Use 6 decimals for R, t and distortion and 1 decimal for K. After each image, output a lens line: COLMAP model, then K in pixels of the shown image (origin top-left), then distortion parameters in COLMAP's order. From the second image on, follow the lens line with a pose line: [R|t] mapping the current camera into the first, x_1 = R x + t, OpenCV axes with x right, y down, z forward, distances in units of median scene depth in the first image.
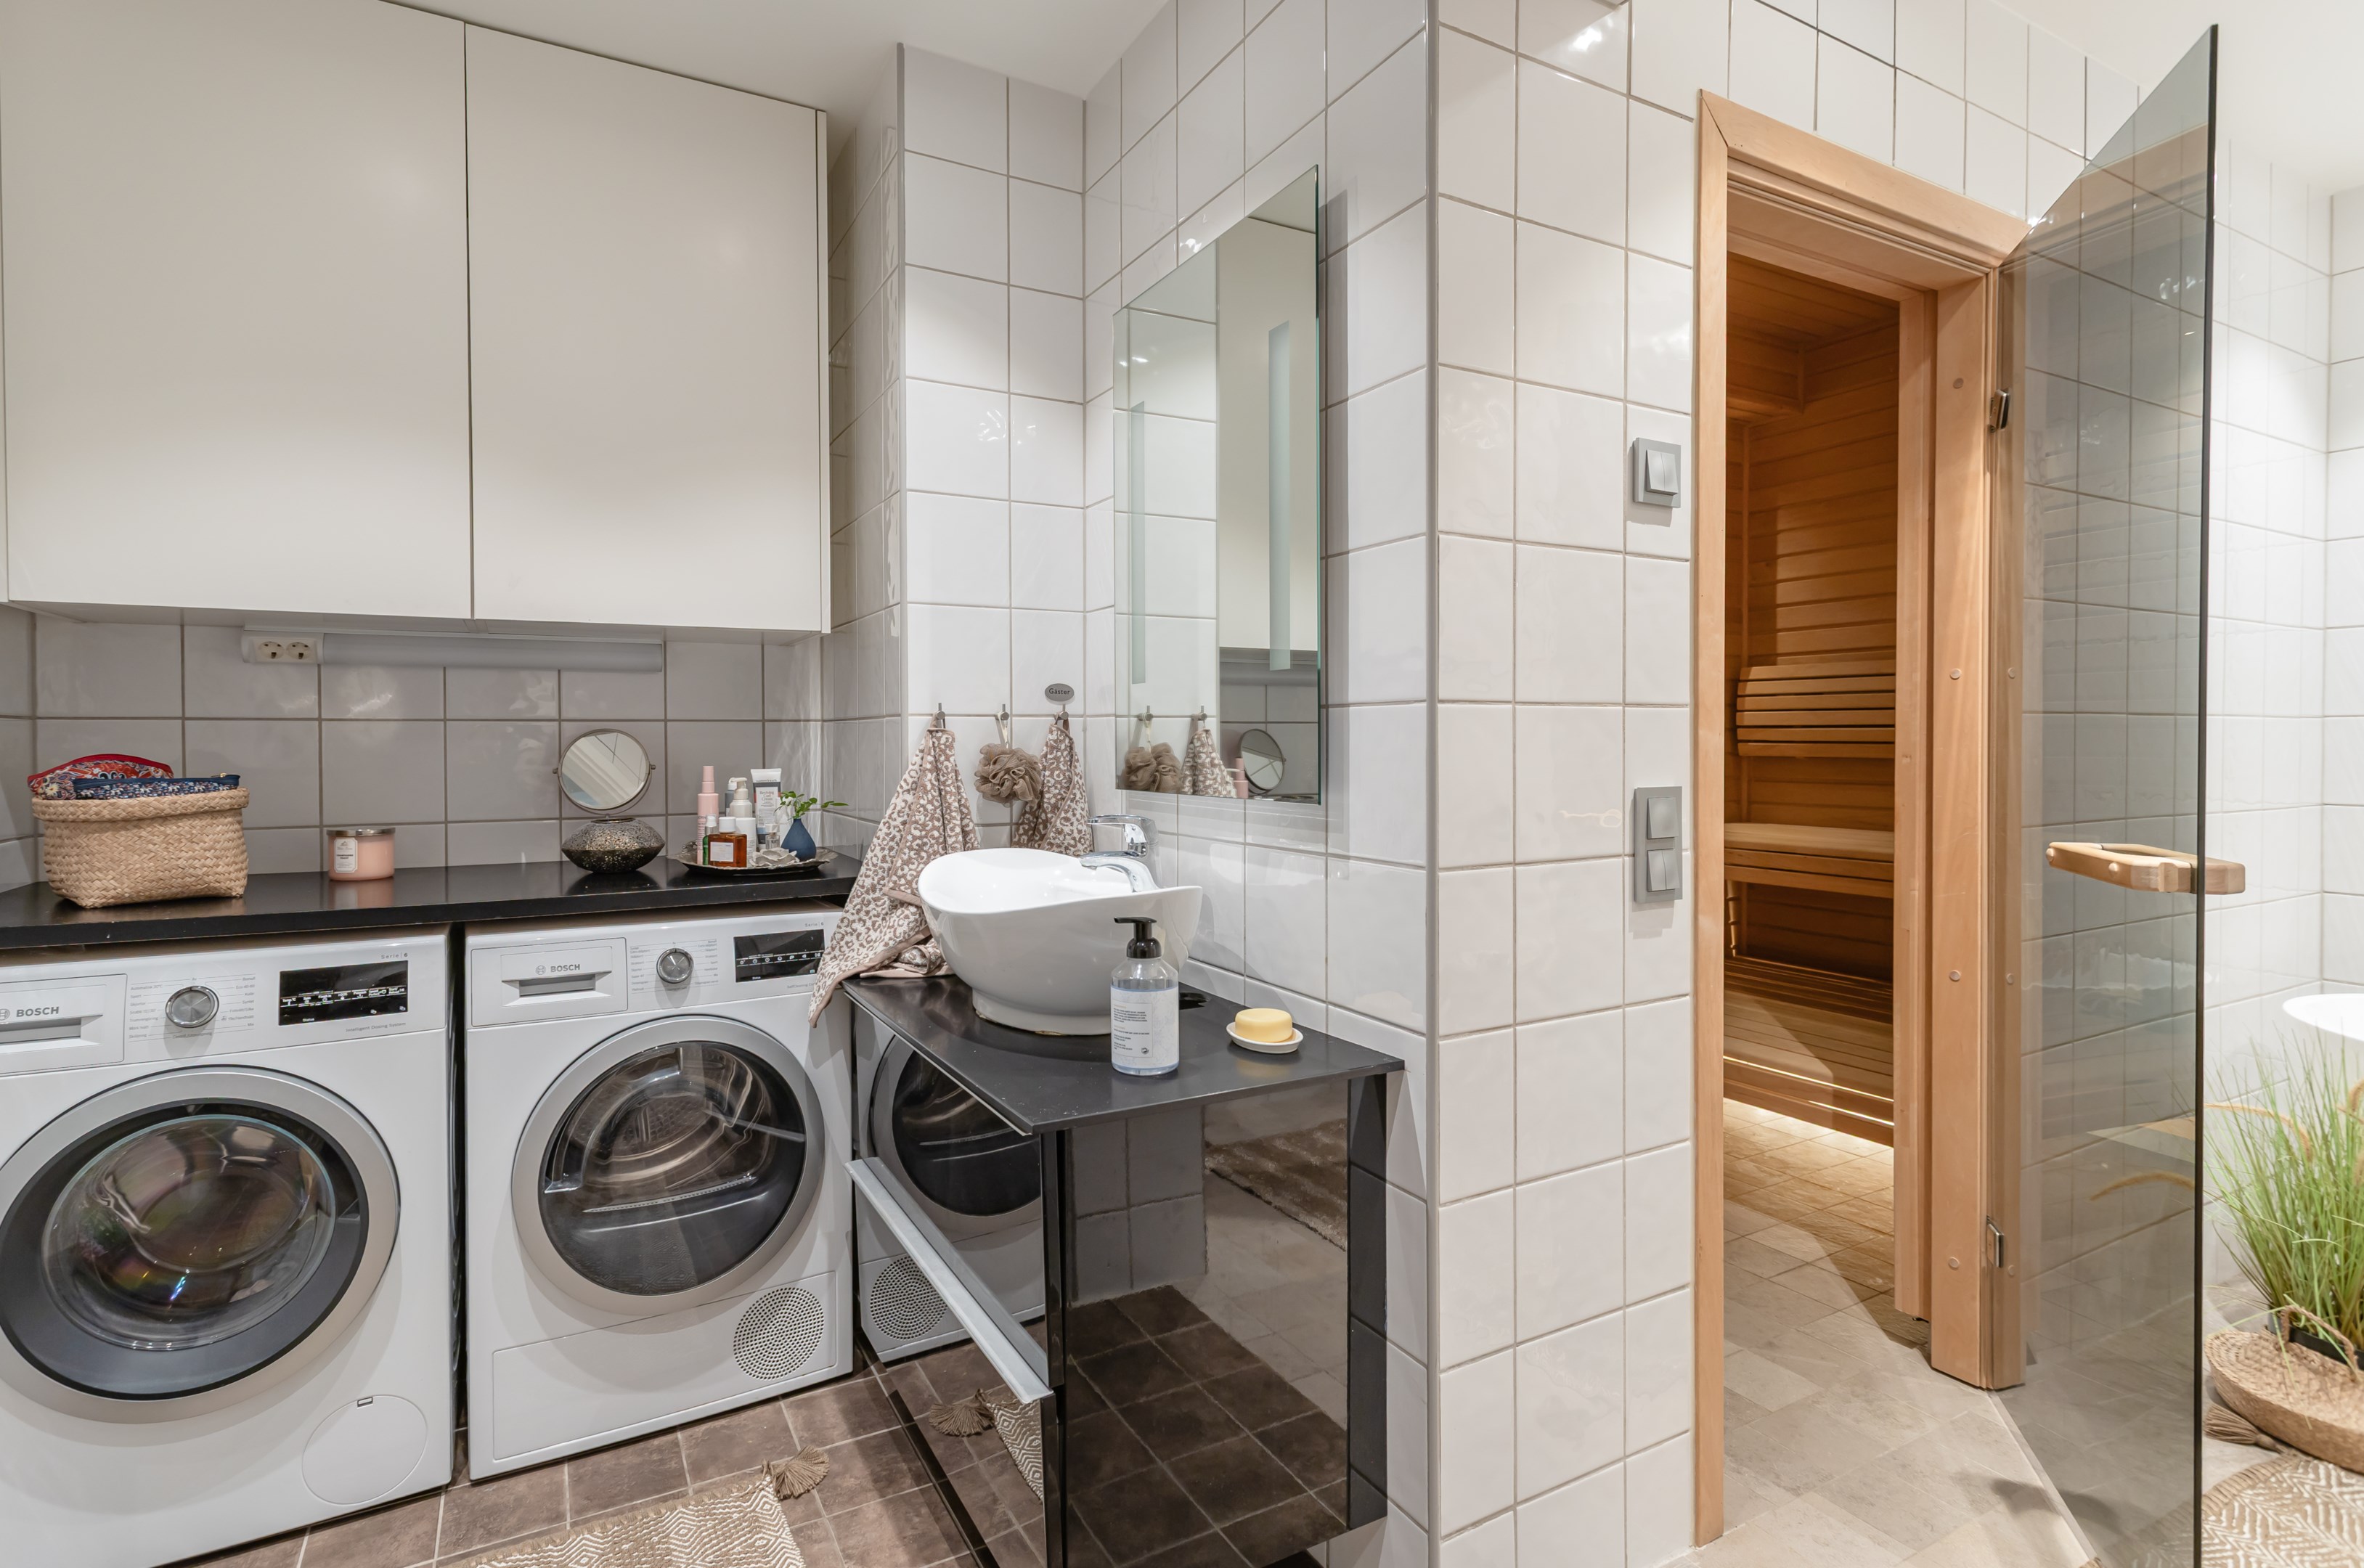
lens RADIAL K [[1168.9, 0, 1181.6], [0, 1168.9, 758.2], [0, 0, 1]] dist [0.002380, 0.000403]
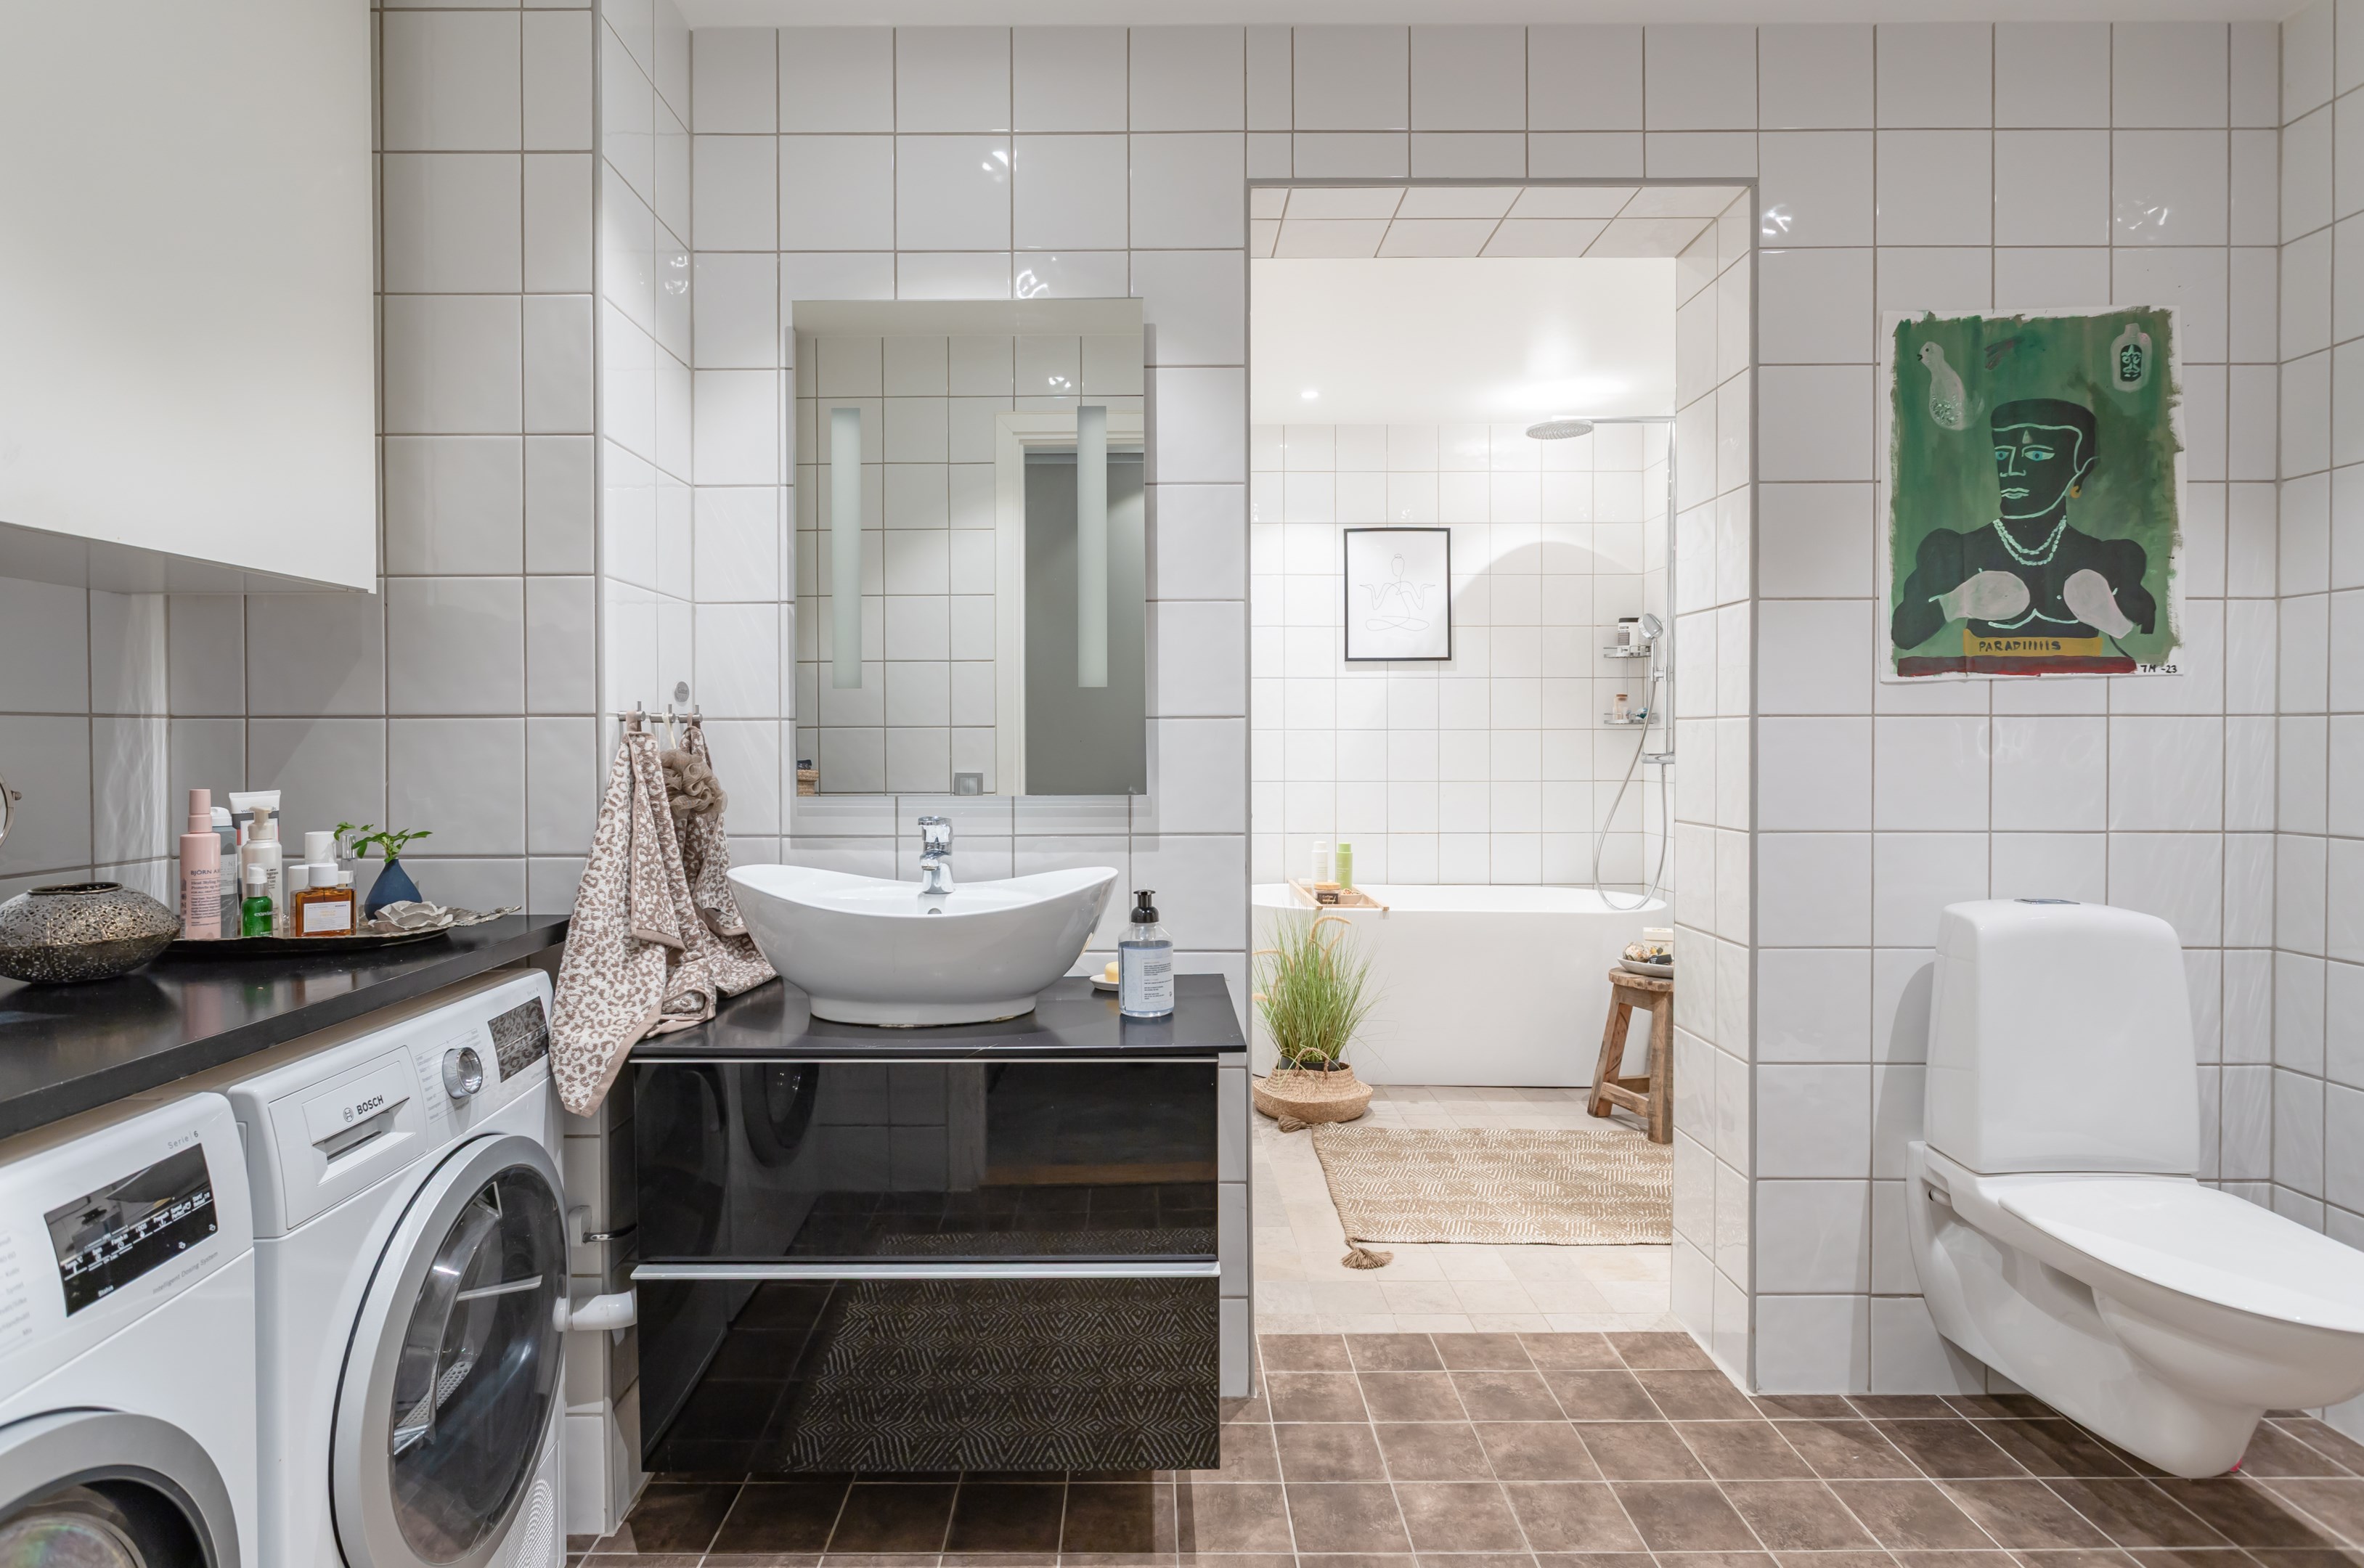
lens RADIAL K [[1202.7, 0, 1171.2], [0, 1202.7, 774.6], [0, 0, 1]] dist [0.001721, 0.000511]
pose [[0.486038, -0.026751, 0.873528, -0.795109], [0.015216, 0.999639, 0.022147, -0.008502], [-0.873805, 0.002528, 0.486270, 0.264394]]
